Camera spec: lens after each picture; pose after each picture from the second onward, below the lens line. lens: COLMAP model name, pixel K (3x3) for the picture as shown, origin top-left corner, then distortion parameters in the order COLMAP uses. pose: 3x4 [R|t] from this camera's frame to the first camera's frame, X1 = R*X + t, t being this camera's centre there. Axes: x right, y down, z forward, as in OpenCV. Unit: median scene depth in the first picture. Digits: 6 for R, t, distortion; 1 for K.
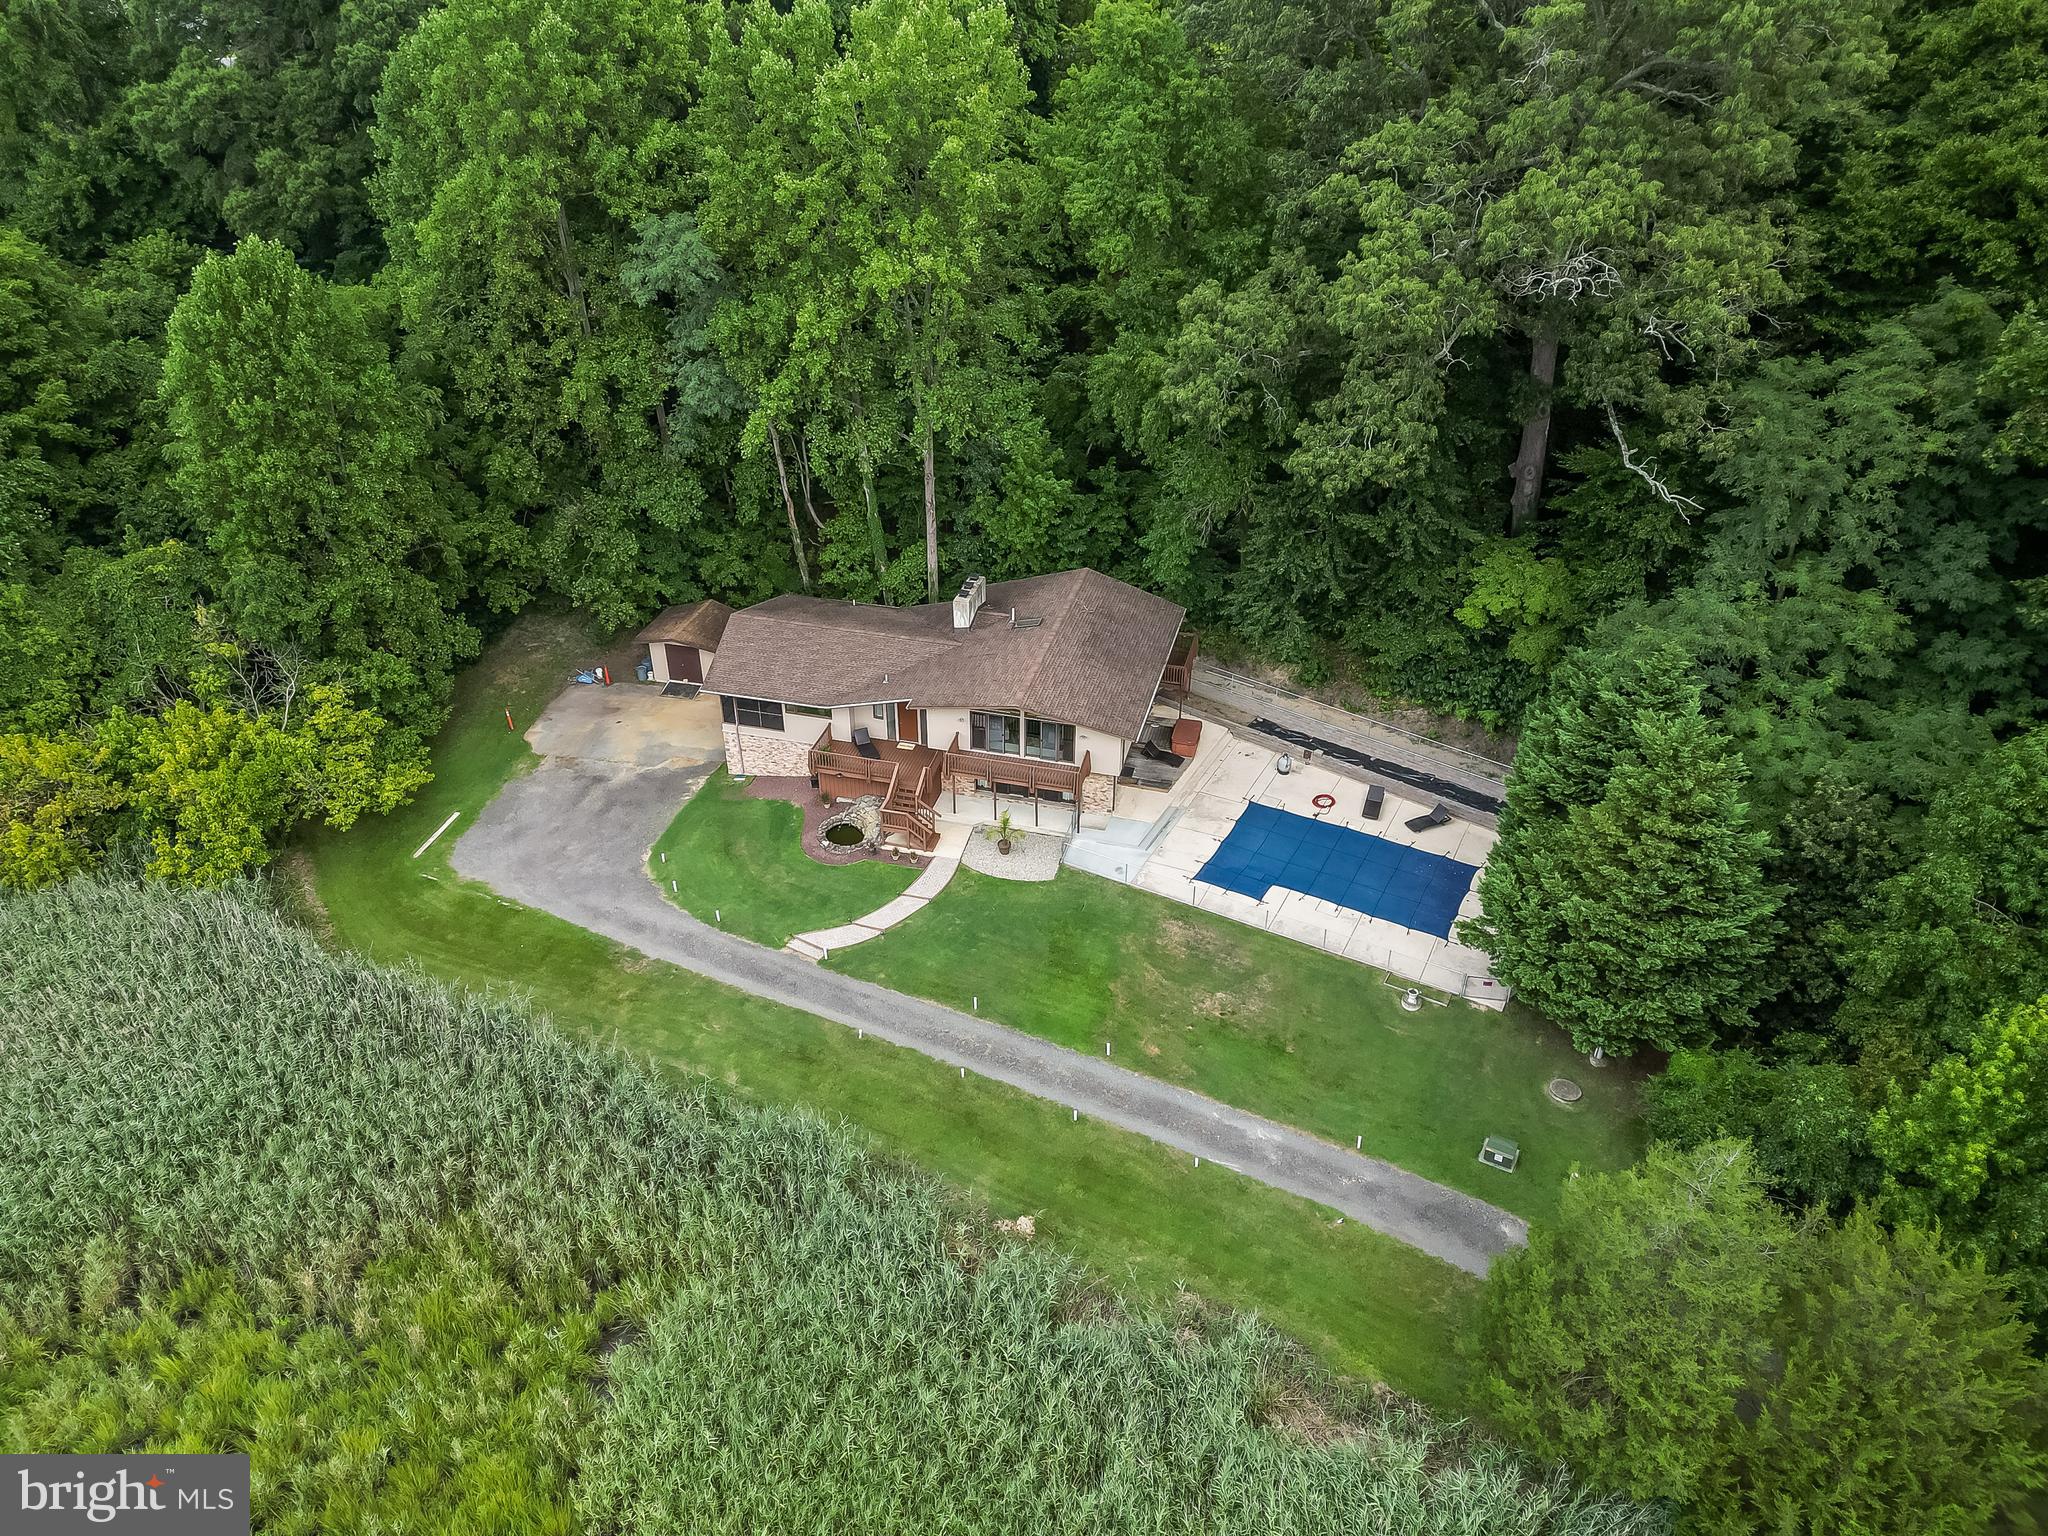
lens RADIAL K [[1434.0, 0, 1024.0], [0, 1434.0, 768.0], [0, 0, 1]] dist [0.078966, -0.086118]
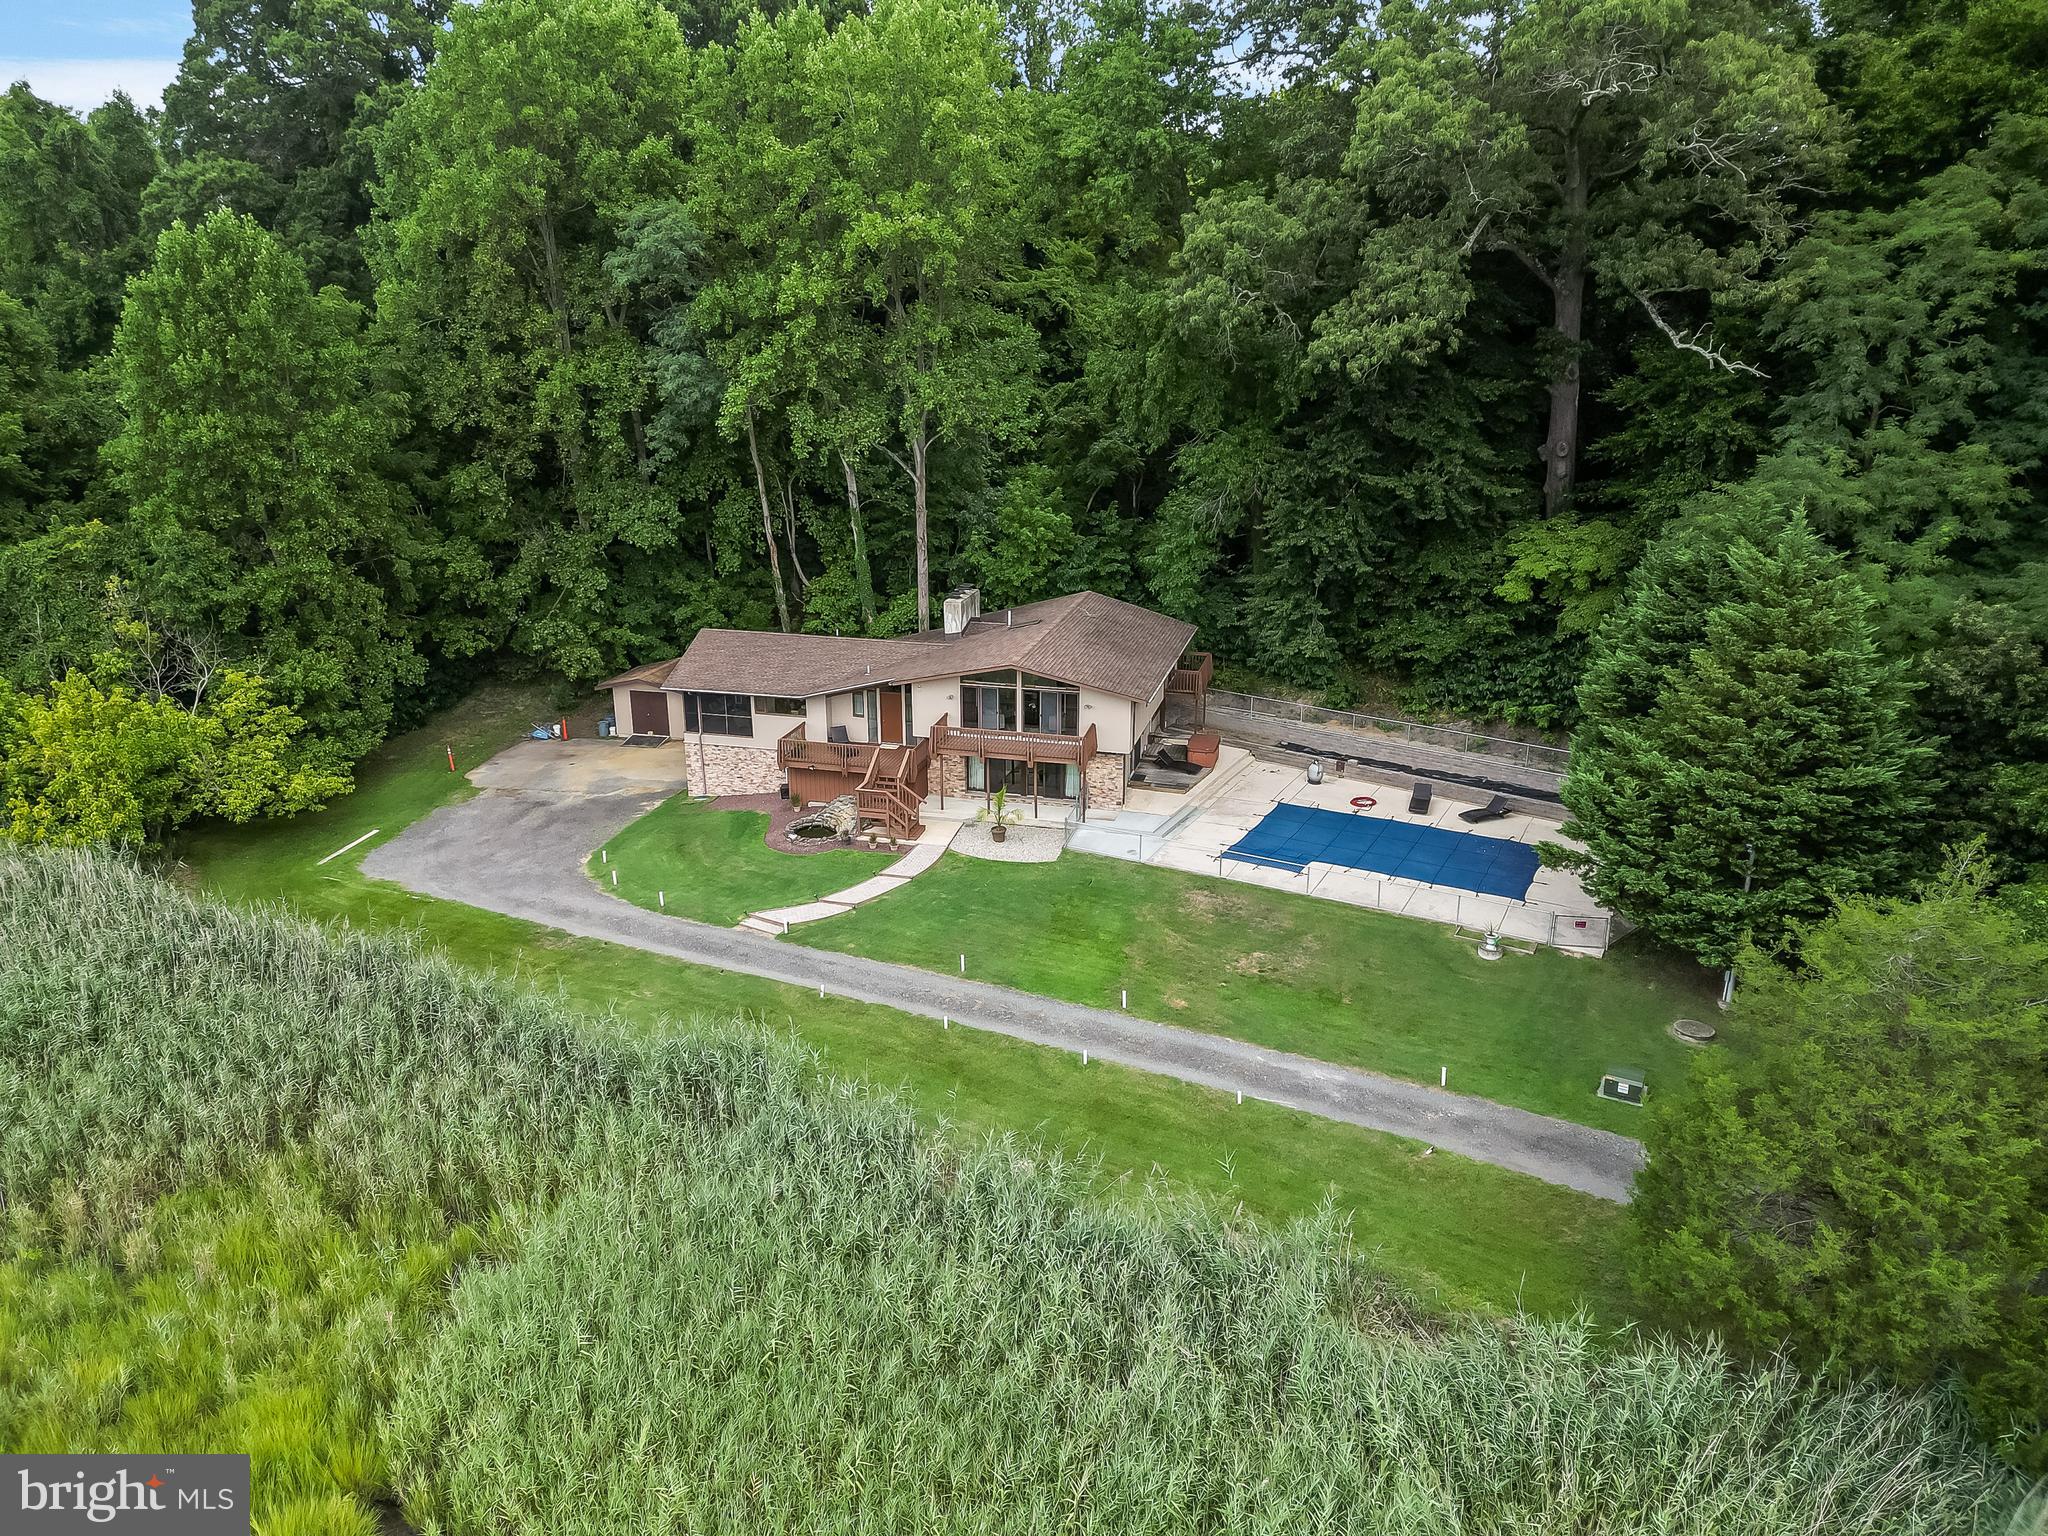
lens RADIAL K [[1434.0, 0, 1024.0], [0, 1434.0, 768.0], [0, 0, 1]] dist [0.078966, -0.086118]
pose [[0.999993, -0.003516, -0.000803, 0.002418], [0.003195, 0.967005, -0.254735, 0.242450], [0.001672, 0.254731, 0.967010, 0.154988]]
